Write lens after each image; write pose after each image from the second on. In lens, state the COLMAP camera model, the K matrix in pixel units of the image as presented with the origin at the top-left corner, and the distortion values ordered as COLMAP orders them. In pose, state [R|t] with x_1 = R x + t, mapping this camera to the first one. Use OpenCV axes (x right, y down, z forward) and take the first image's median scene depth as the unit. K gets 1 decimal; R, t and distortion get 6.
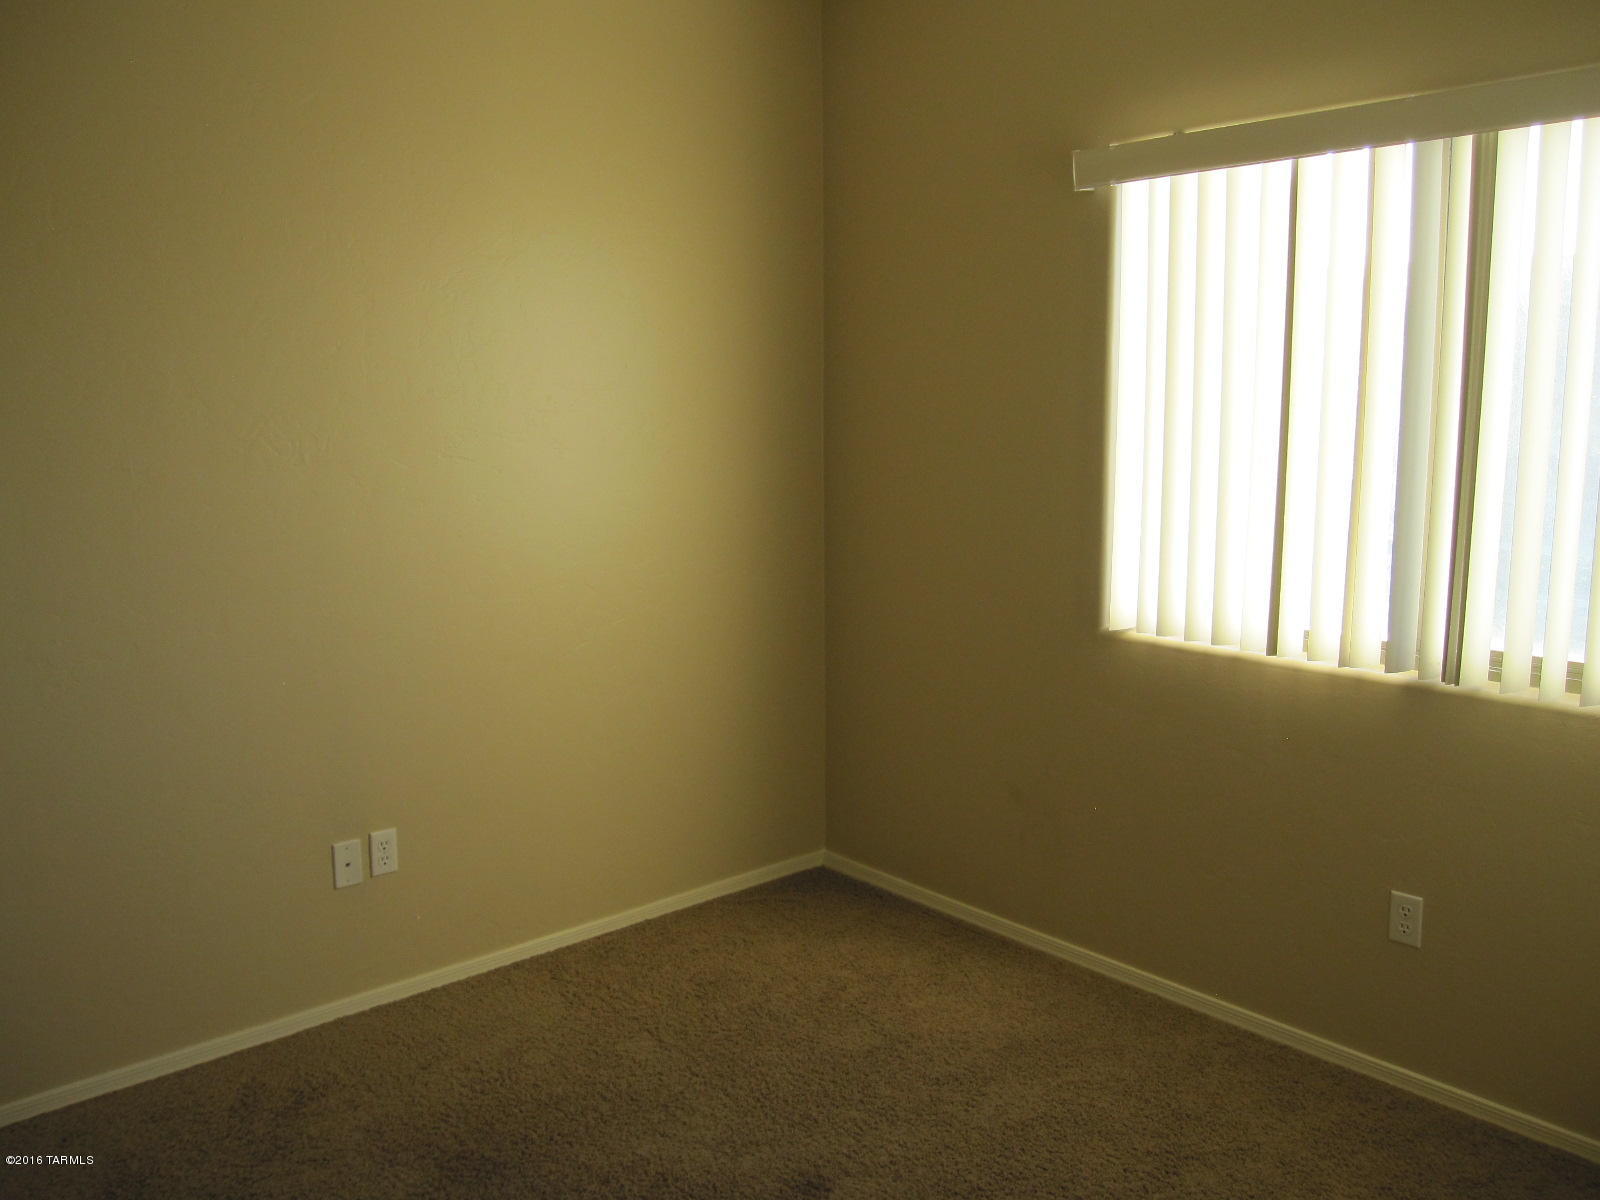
lens RADIAL K [[1321.2, 0, 798.9], [0, 1321.2, 588.4], [0, 0, 1]] dist [-0.071805, 0.034523]
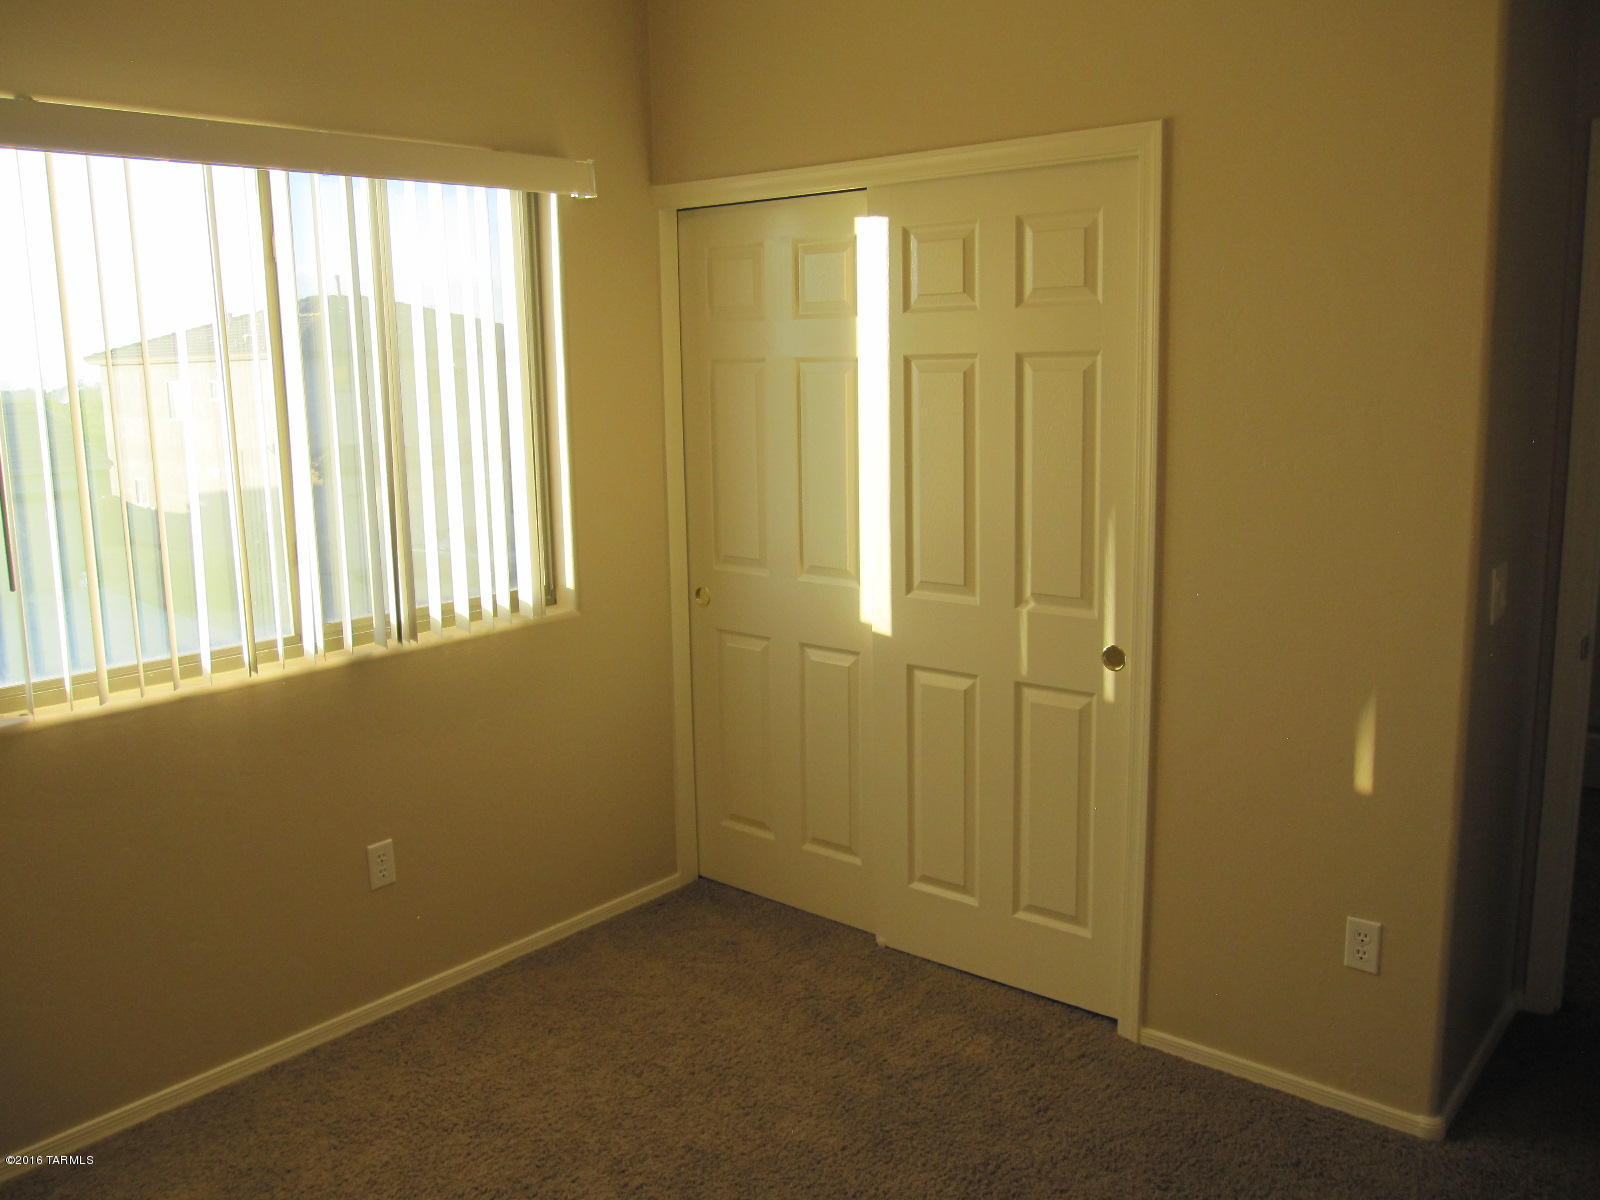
lens RADIAL K [[1321.2, 0, 794.9], [0, 1321.2, 609.7], [0, 0, 1]] dist [-0.071805, 0.034523]
pose [[-0.157966, -0.162174, 0.974036, -0.670360], [0.181658, 0.964812, 0.190099, -0.111786], [-0.970591, 0.206970, -0.122947, 0.747247]]
